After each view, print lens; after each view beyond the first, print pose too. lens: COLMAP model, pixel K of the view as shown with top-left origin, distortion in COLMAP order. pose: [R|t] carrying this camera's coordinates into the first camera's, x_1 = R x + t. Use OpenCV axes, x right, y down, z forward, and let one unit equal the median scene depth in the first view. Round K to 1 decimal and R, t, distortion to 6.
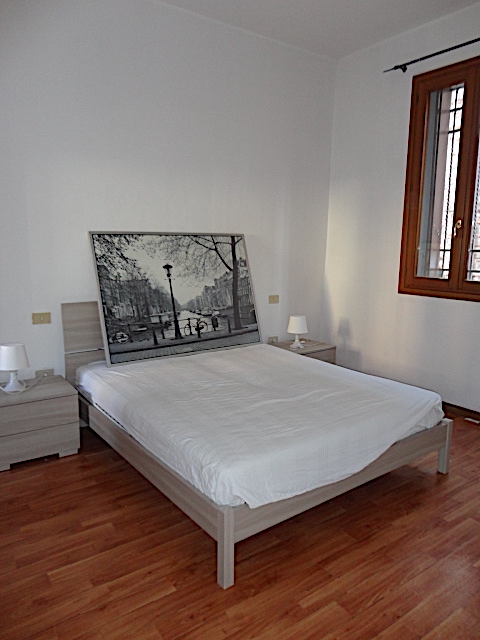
lens RADIAL K [[472.6, 0, 240.0], [0, 472.6, 320.0], [0, 0, 1]] dist [-0.004360, 0.007680]
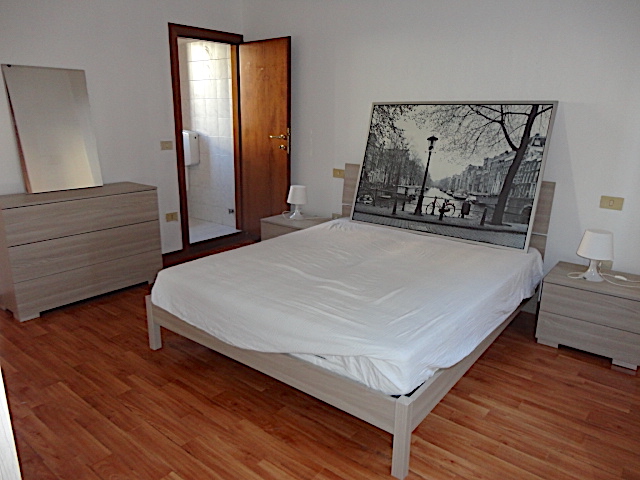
lens RADIAL K [[472.6, 0, 323.7], [0, 472.6, 242.6], [0, 0, 1]] dist [-0.004360, 0.007680]
pose [[0.262683, 0.247560, -0.932583, 0.727893], [-0.168108, 0.963485, 0.208412, -0.074150], [0.950125, 0.102029, 0.294708, 0.543458]]
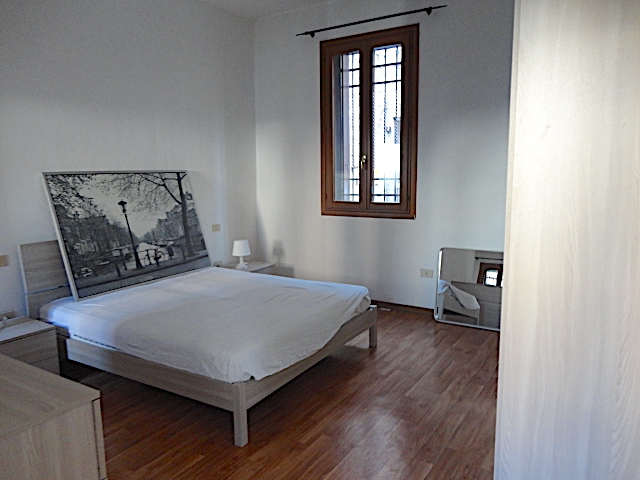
lens RADIAL K [[472.6, 0, 323.7], [0, 472.6, 242.6], [0, 0, 1]] dist [-0.004360, 0.007680]
pose [[0.927109, -0.081290, 0.365869, -0.130455], [0.086670, 0.996236, 0.001727, 0.014005], [-0.364632, 0.030109, 0.930665, -0.157984]]
